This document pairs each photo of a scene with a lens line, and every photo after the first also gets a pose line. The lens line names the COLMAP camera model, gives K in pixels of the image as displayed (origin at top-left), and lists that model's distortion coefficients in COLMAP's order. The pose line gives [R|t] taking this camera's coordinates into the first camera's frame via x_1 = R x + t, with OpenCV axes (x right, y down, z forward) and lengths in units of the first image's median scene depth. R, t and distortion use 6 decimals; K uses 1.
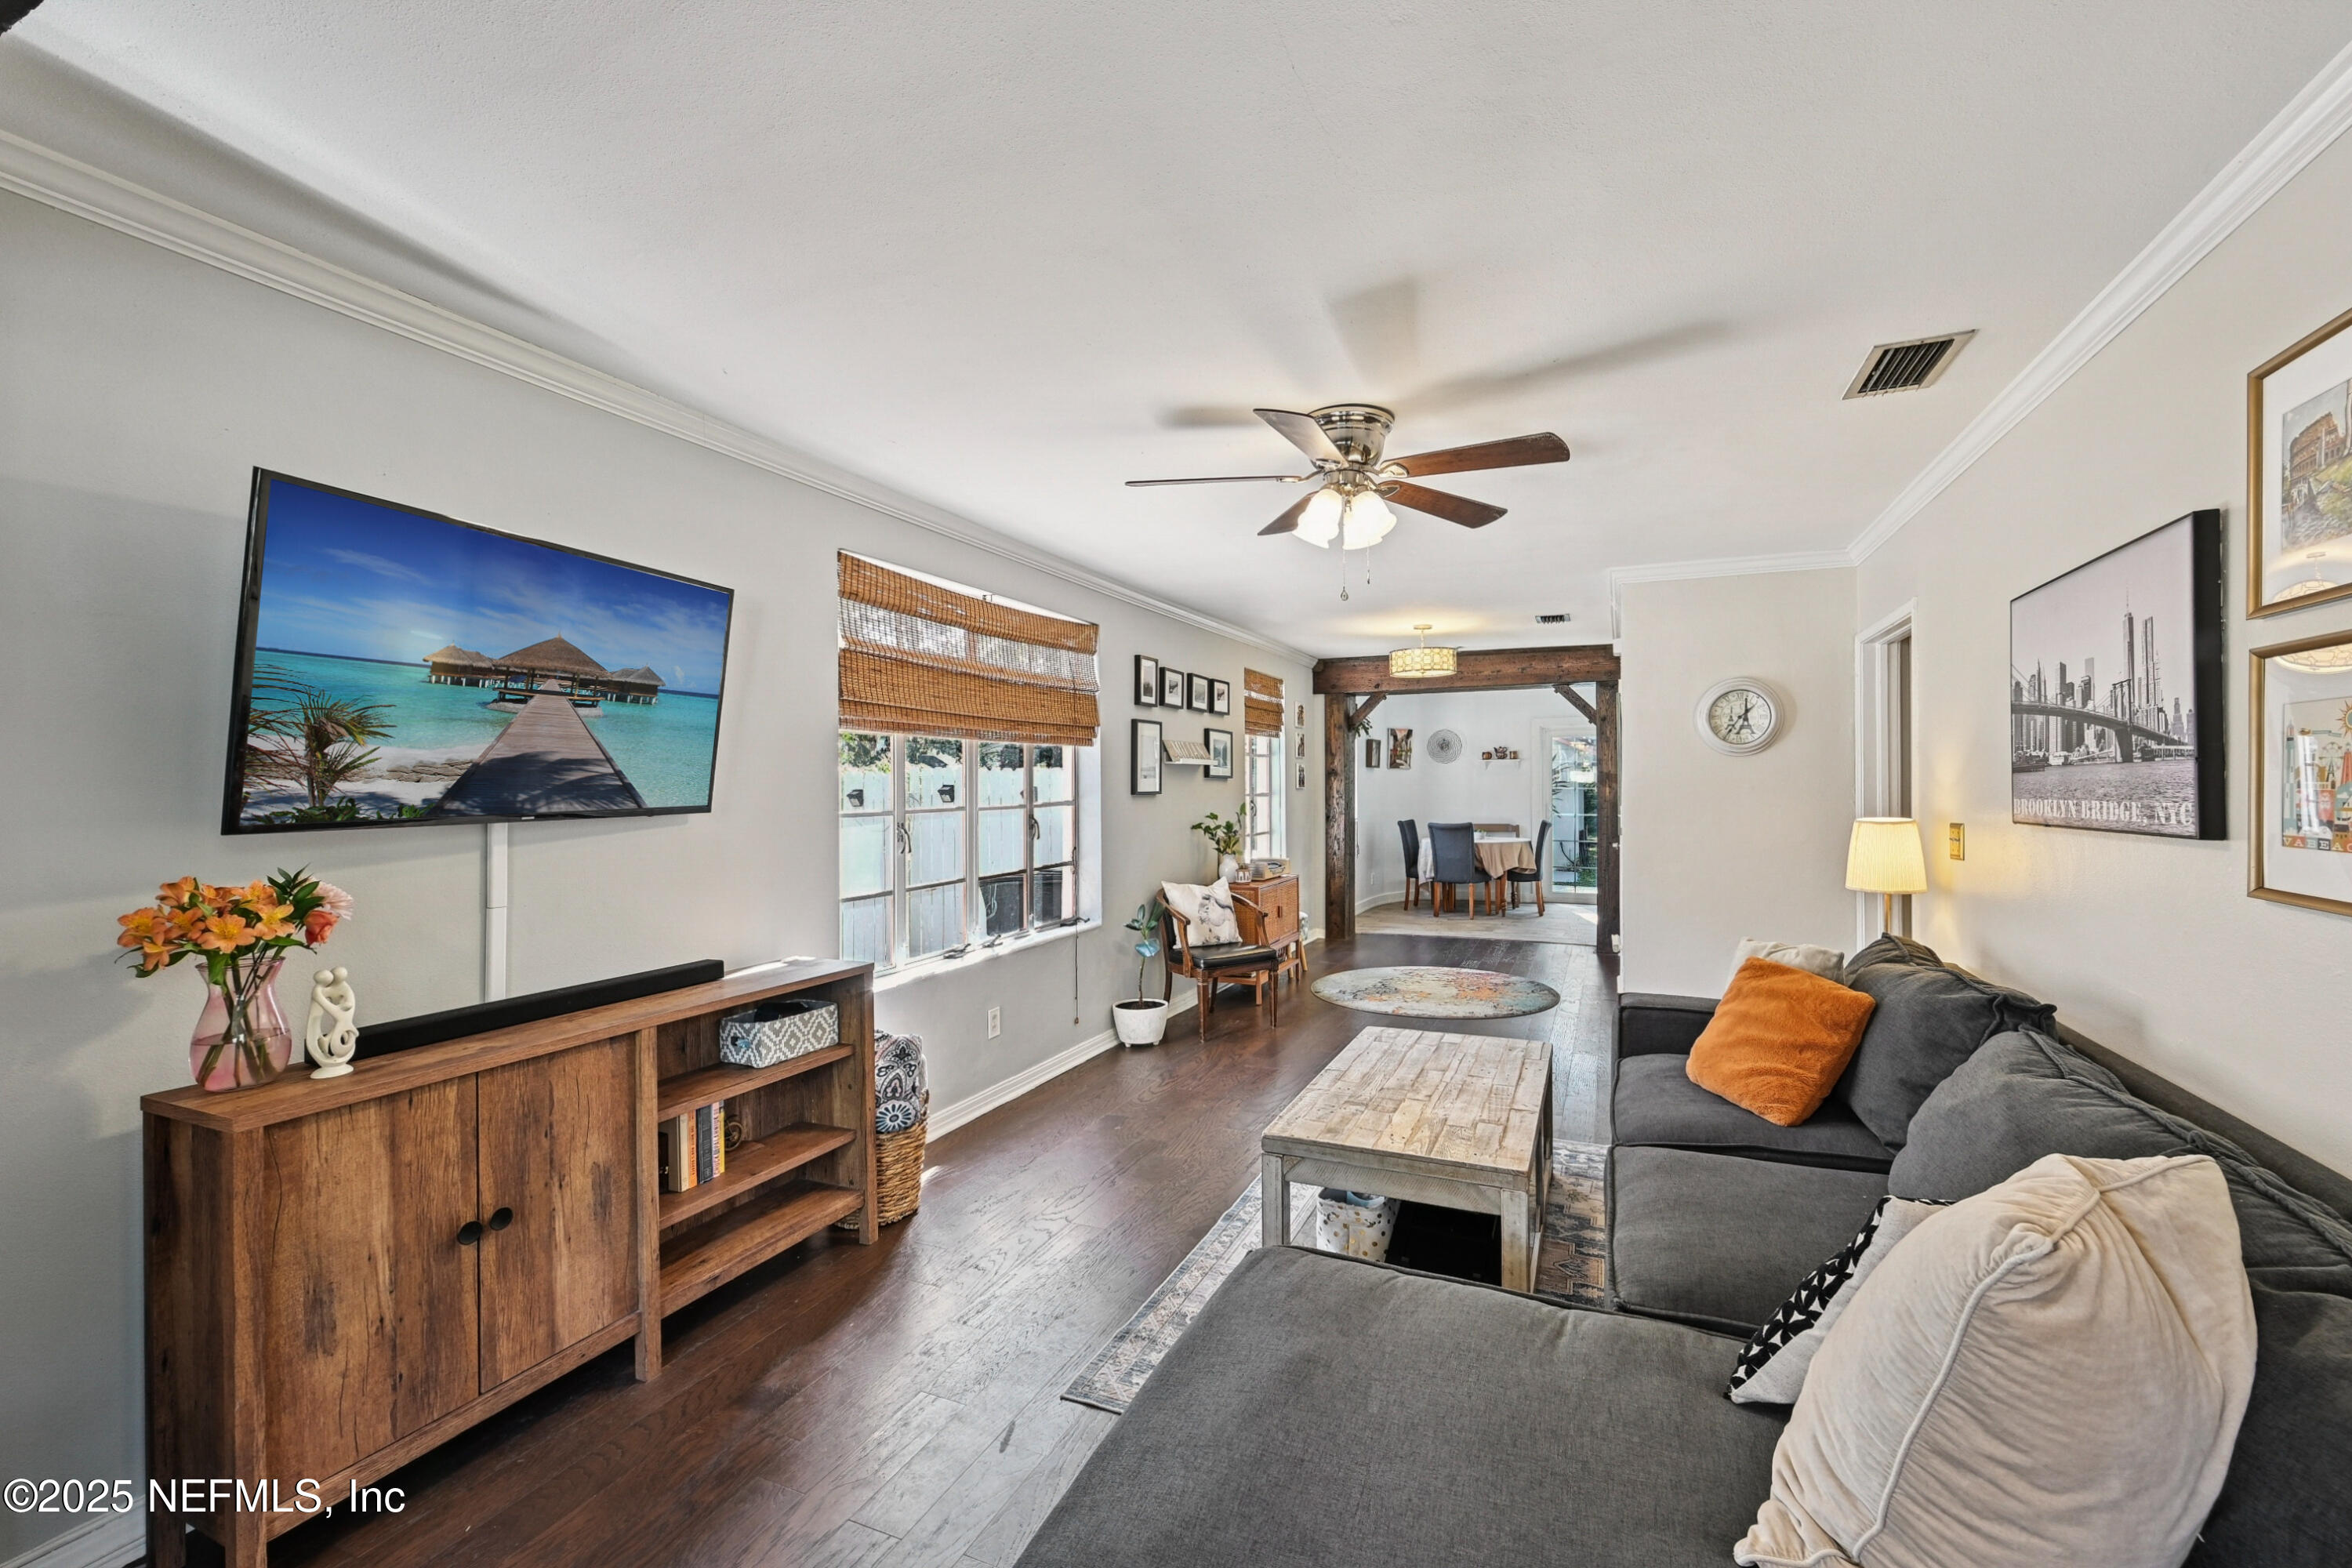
lens RADIAL K [[958.5, 0, 1193.4], [0, 958.5, 781.6], [0, 0, 1]] dist [-0.000661, 0.000084]
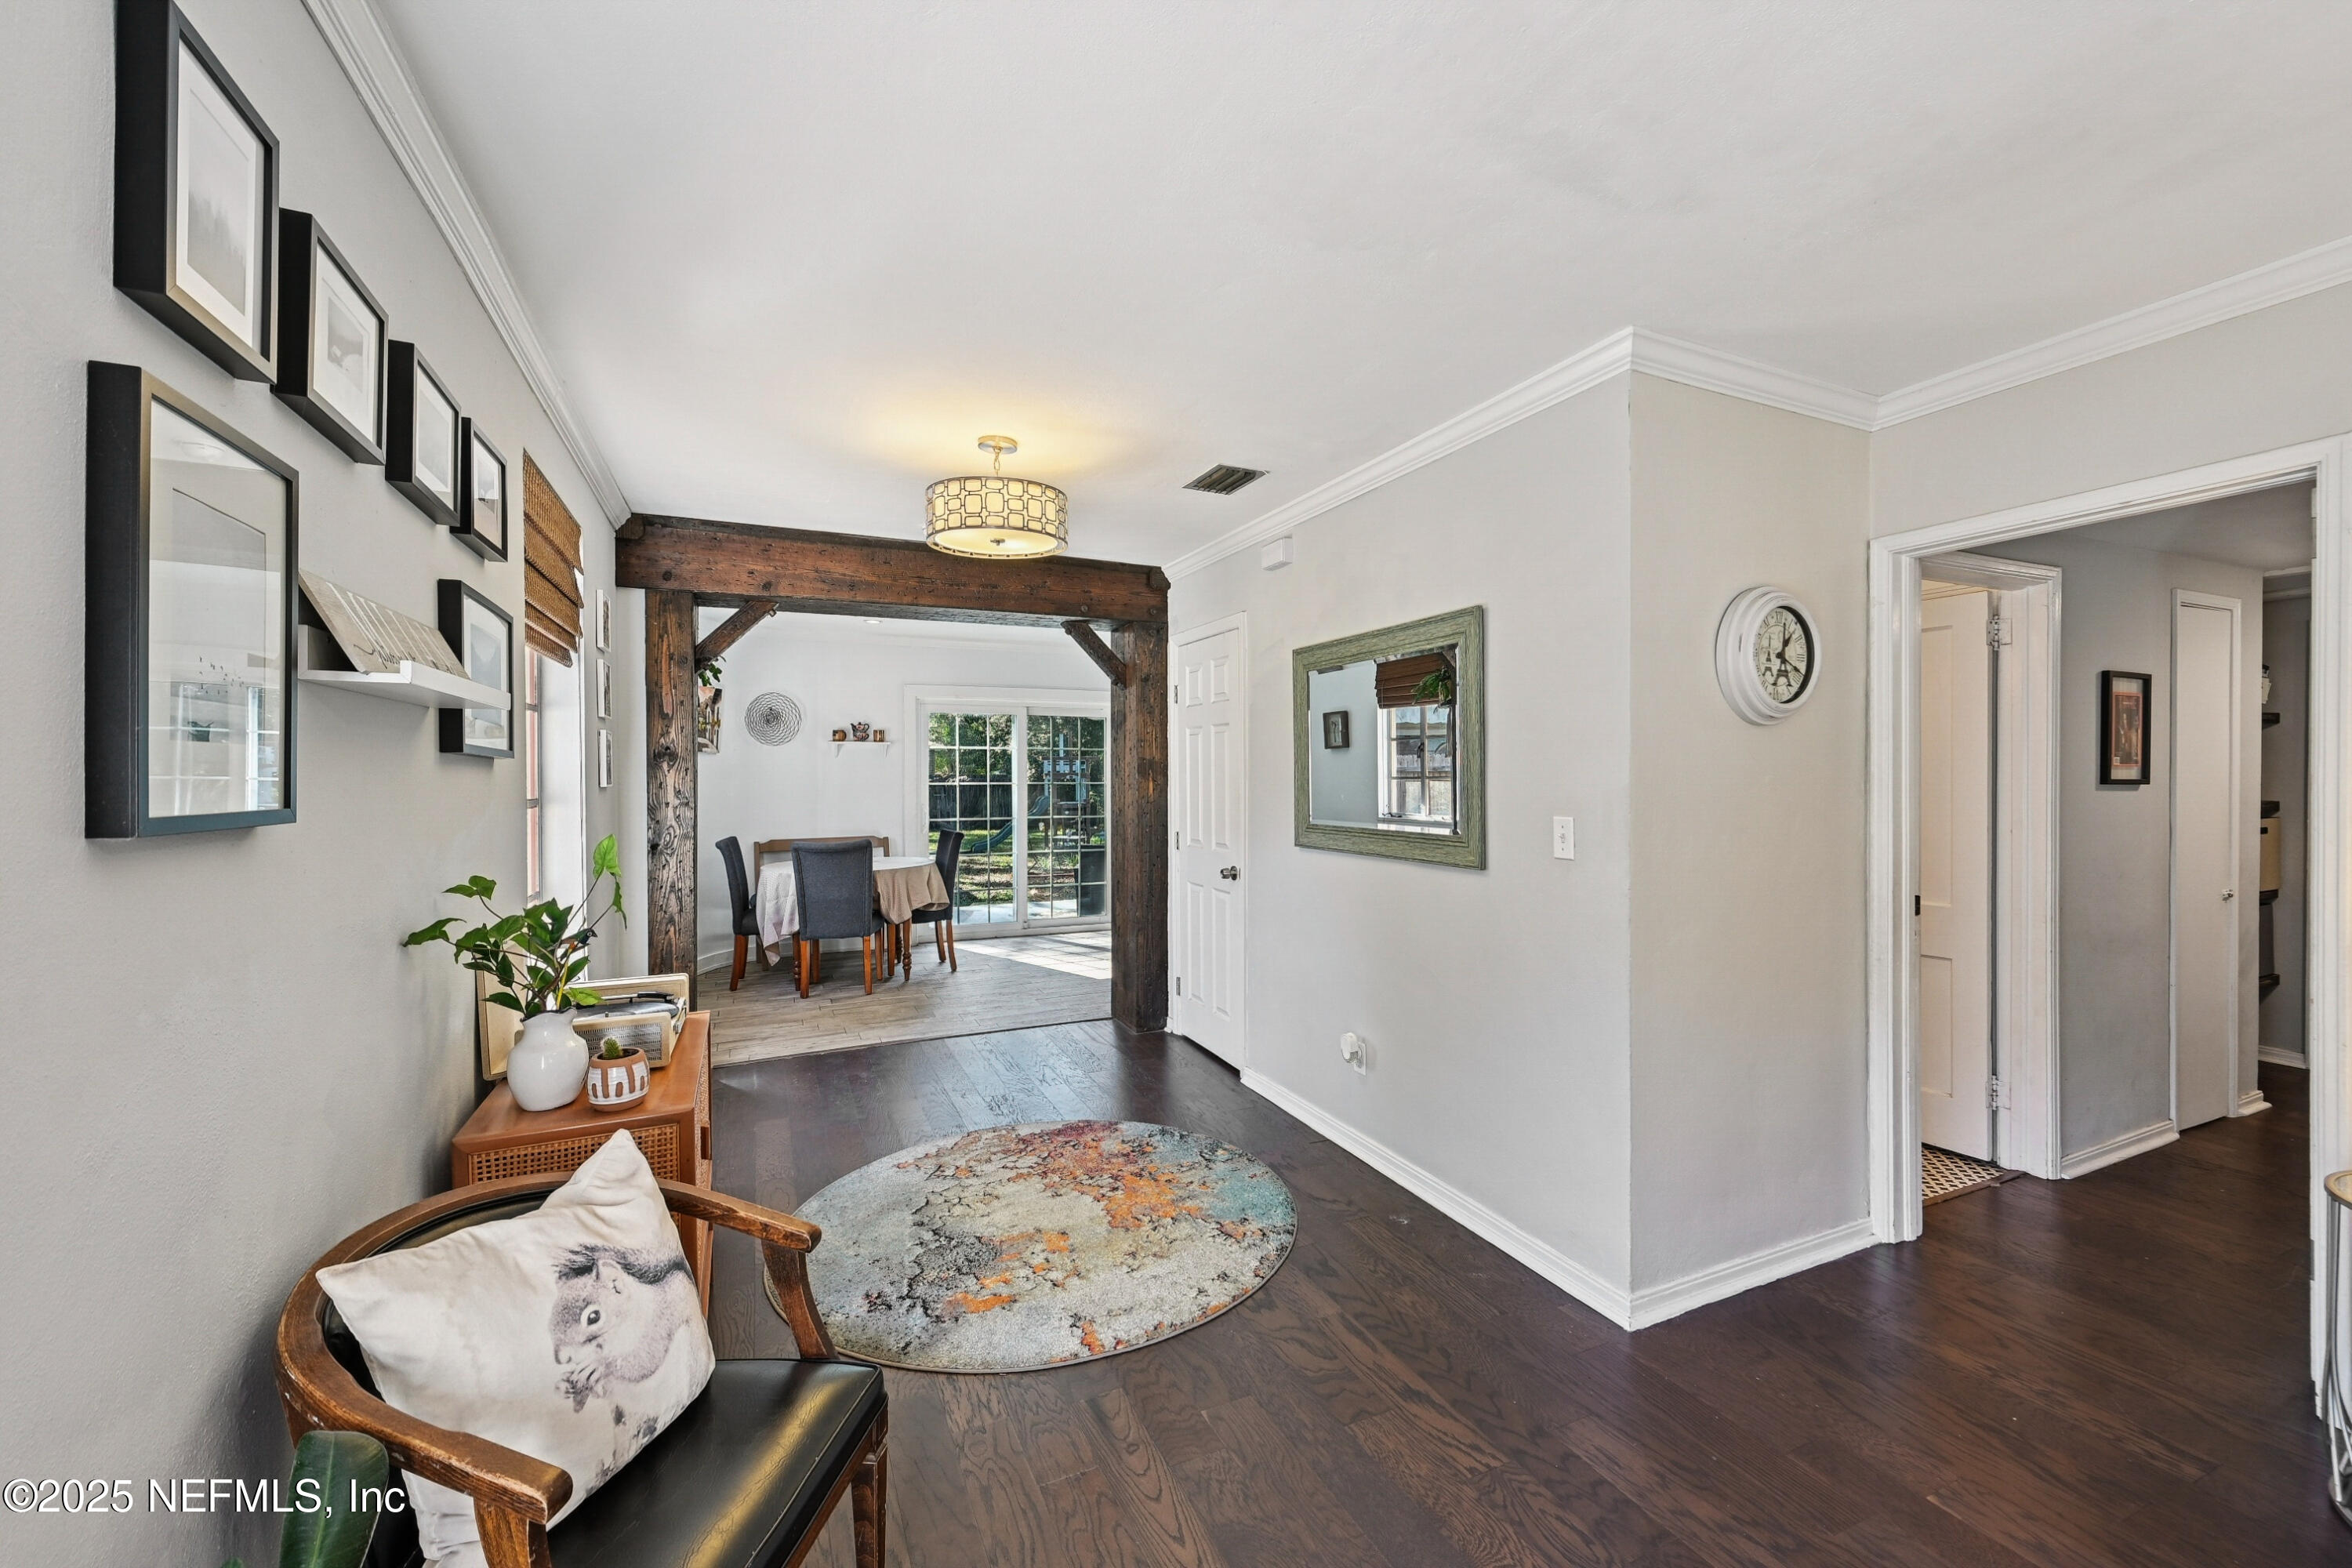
lens RADIAL K [[958.5, 0, 1193.4], [0, 958.5, 781.6], [0, 0, 1]] dist [-0.000661, 0.000084]
pose [[0.664847, -0.004117, 0.746968, -0.038917], [-0.000525, 0.999982, 0.005979, 0.001603], [-0.746979, -0.004367, 0.664833, 0.481661]]
